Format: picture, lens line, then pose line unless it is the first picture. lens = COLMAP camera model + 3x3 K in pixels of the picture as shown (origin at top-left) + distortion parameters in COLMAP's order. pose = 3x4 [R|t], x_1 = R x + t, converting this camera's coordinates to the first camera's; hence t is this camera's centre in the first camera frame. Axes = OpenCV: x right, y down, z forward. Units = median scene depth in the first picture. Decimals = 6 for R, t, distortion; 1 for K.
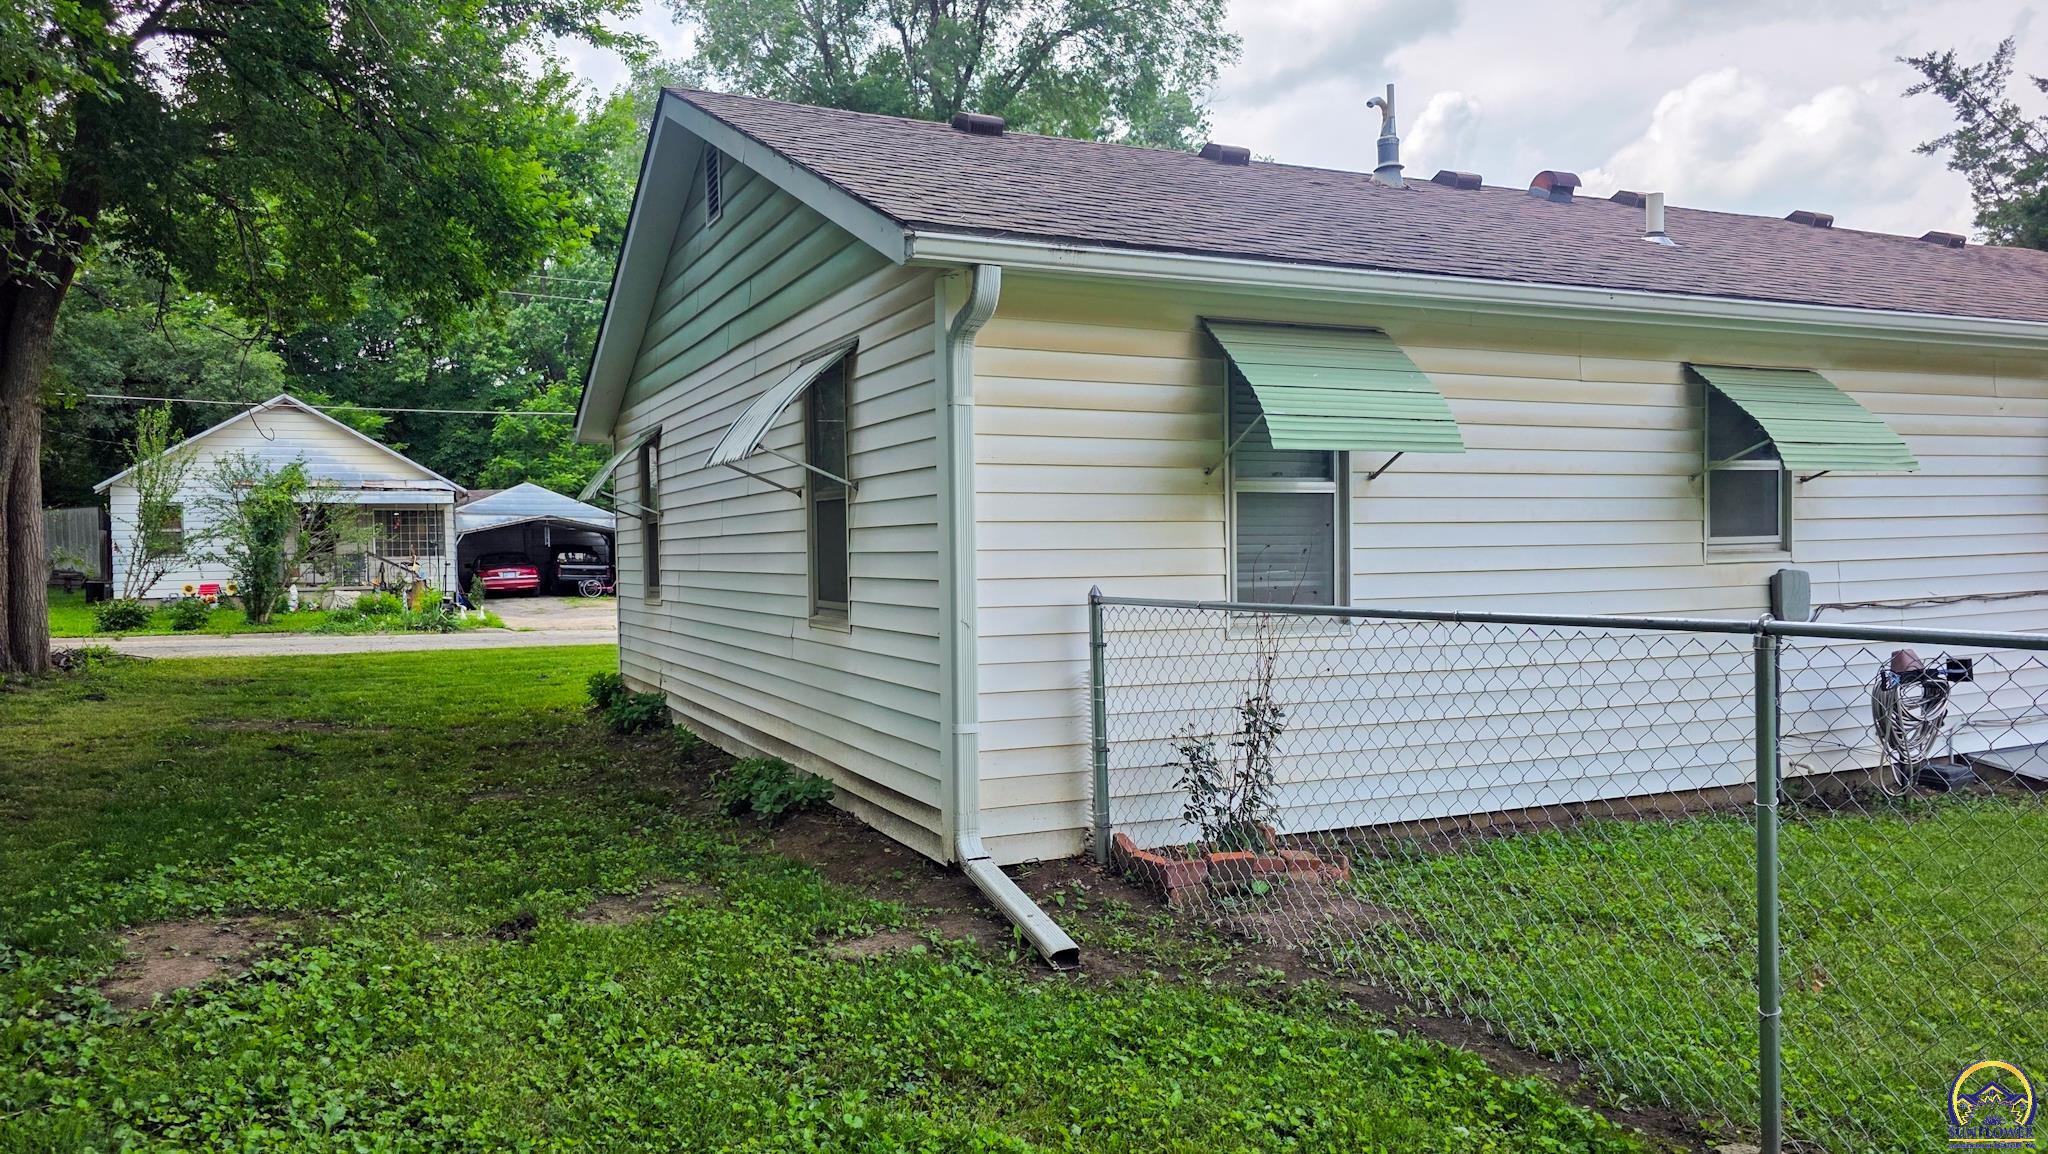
lens RADIAL K [[1406.5, 0, 1023.9], [0, 1406.5, 591.1], [0, 0, 1]] dist [0.069095, -0.084565]
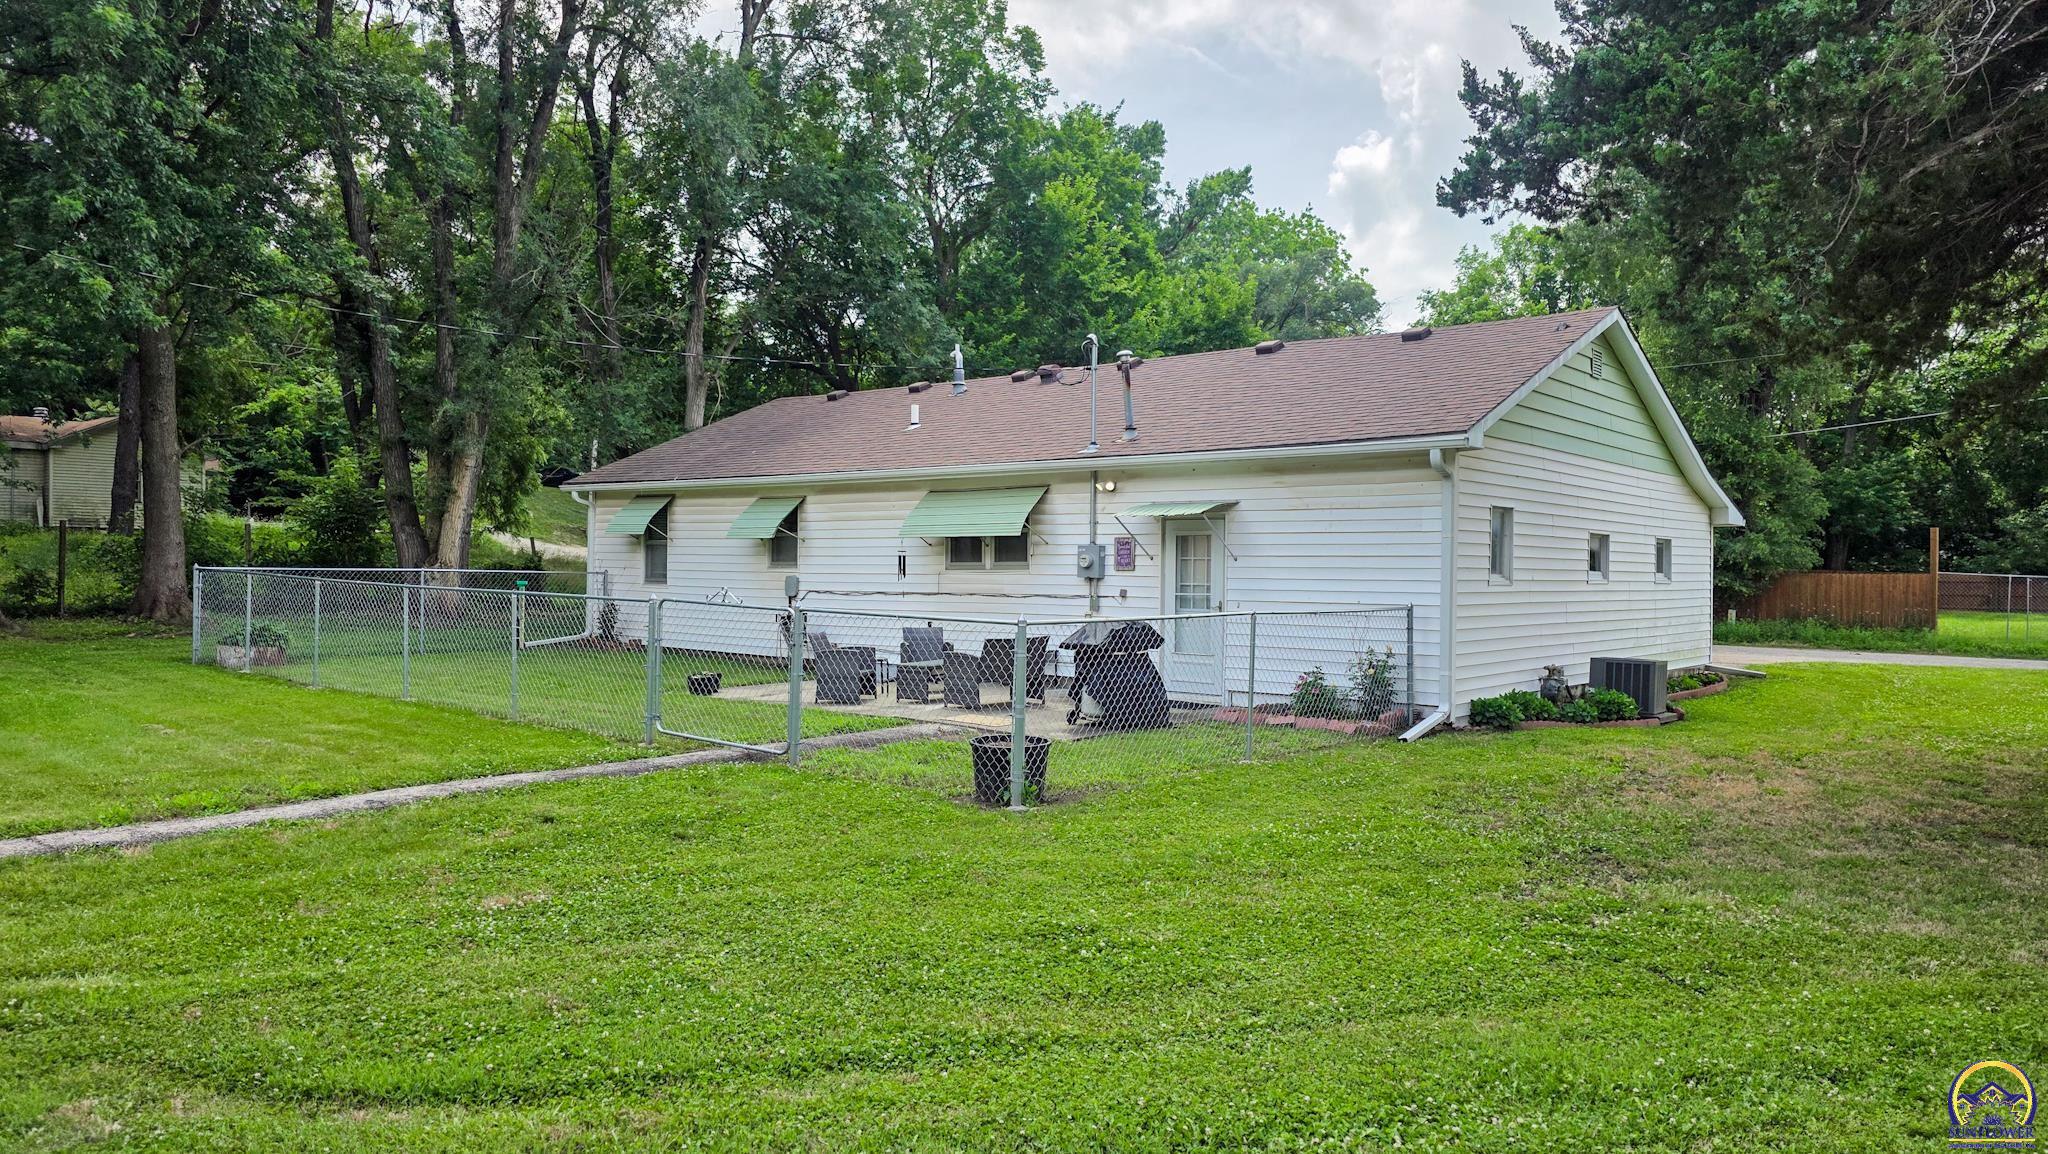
lens RADIAL K [[1368.0, 0, 1028.7], [0, 1368.0, 590.9], [0, 0, 1]] dist [0.073960, -0.073206]
pose [[0.428194, 0.039490, -0.902824, 2.651216], [-0.046335, 0.998690, 0.021708, -0.054386], [0.902498, 0.032538, 0.429463, 0.297031]]
